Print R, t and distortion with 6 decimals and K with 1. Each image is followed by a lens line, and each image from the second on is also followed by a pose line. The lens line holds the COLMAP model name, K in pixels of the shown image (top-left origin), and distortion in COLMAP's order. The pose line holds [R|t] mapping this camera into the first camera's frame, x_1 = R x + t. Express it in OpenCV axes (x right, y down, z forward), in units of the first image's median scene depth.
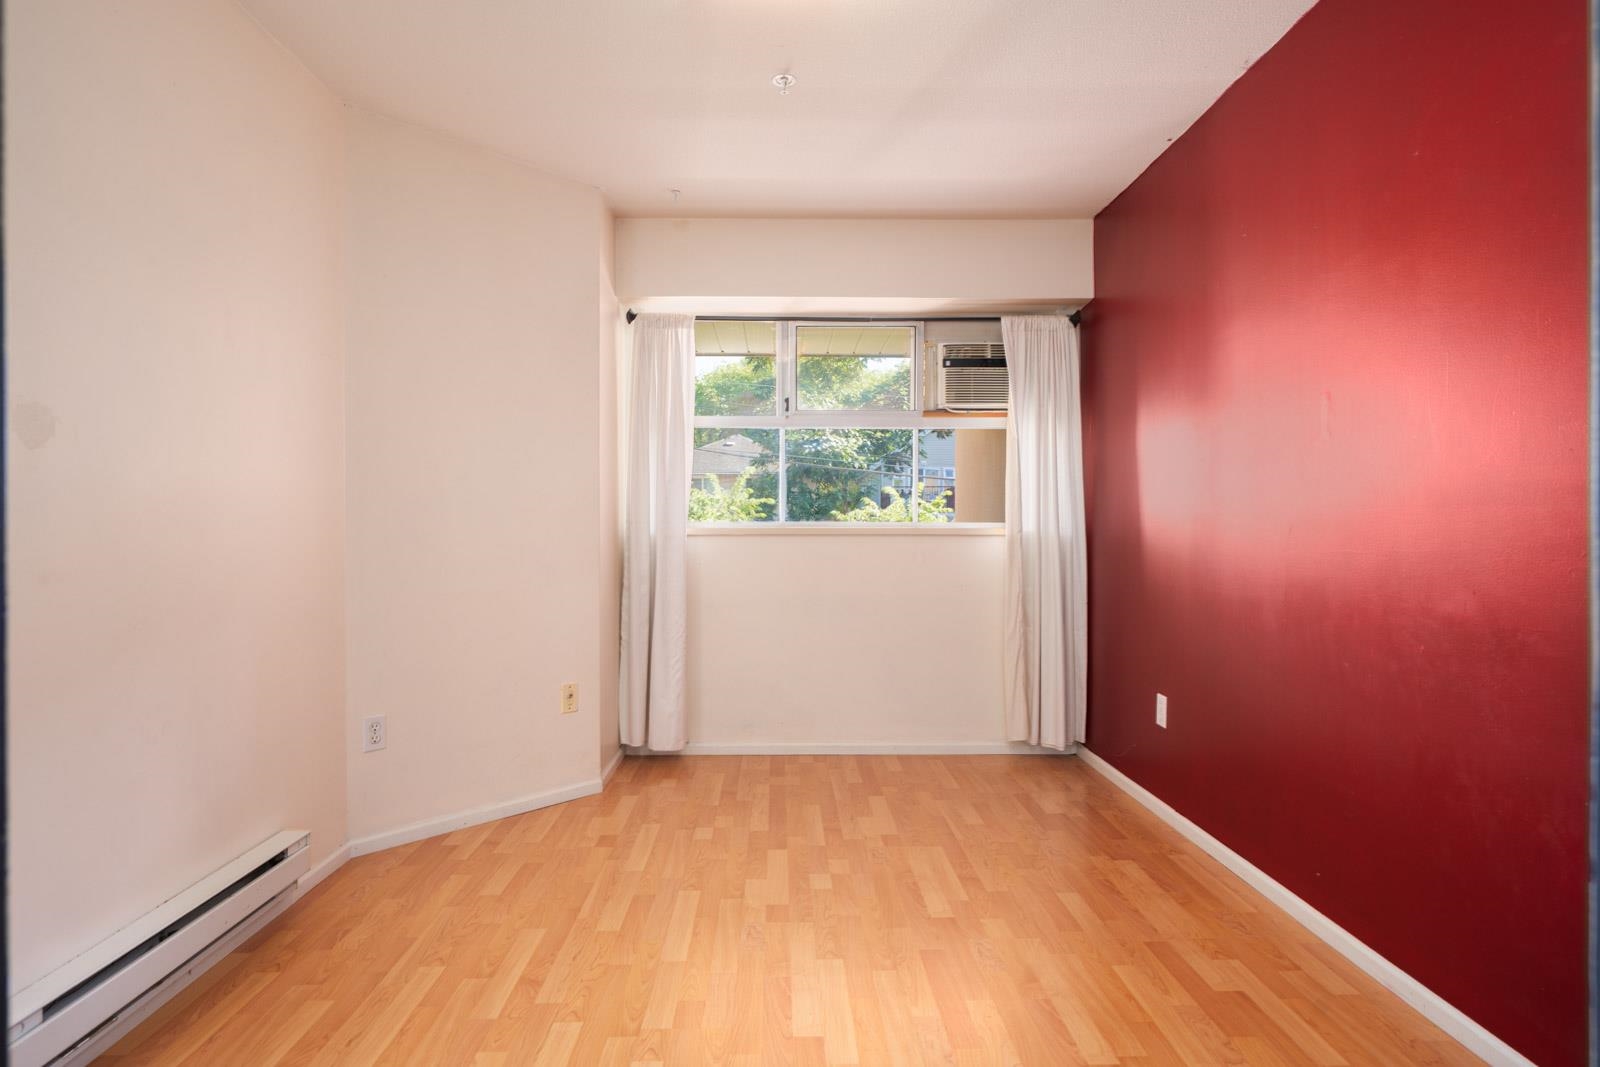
lens RADIAL K [[881.0, 0, 739.6], [0, 881.0, 537.4], [0, 0, 1]] dist [-0.001093, 0.000506]
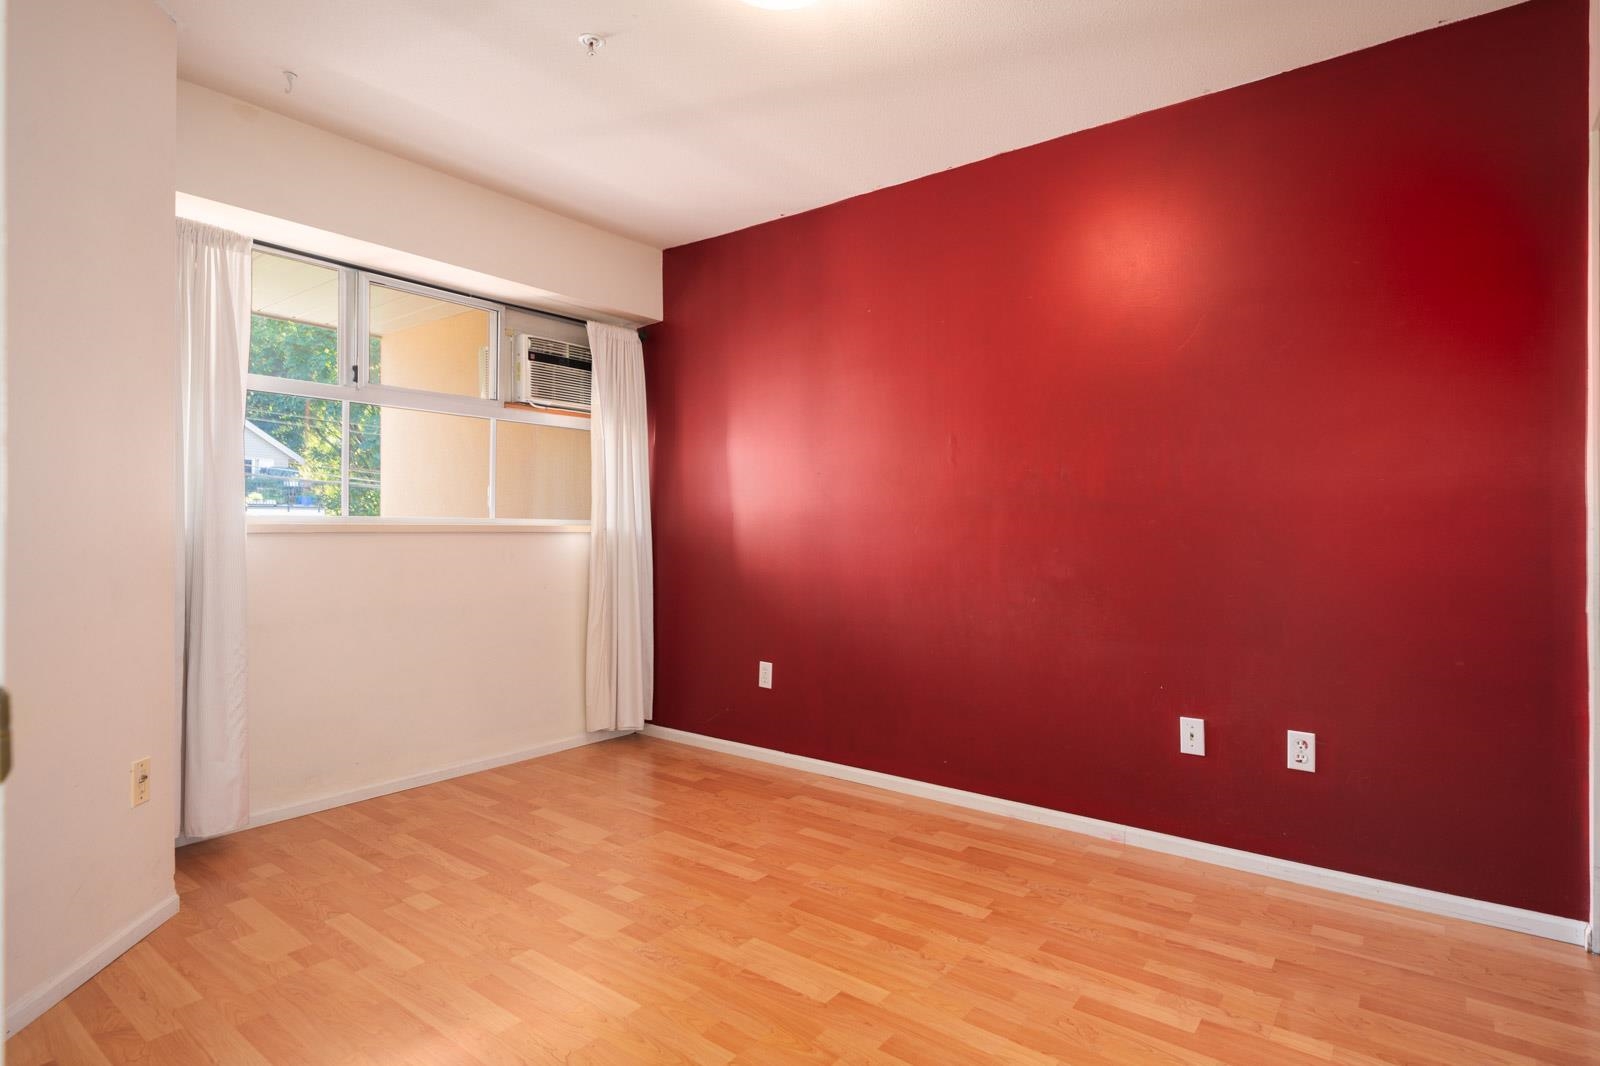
lens RADIAL K [[881.0, 0, 812.4], [0, 881.0, 533.0], [0, 0, 1]] dist [-0.001093, 0.000506]
pose [[0.579947, -0.002419, 0.814651, -0.391639], [0.005224, 0.999986, -0.000750, 0.000023], [-0.814638, 0.004690, 0.579951, 0.189858]]
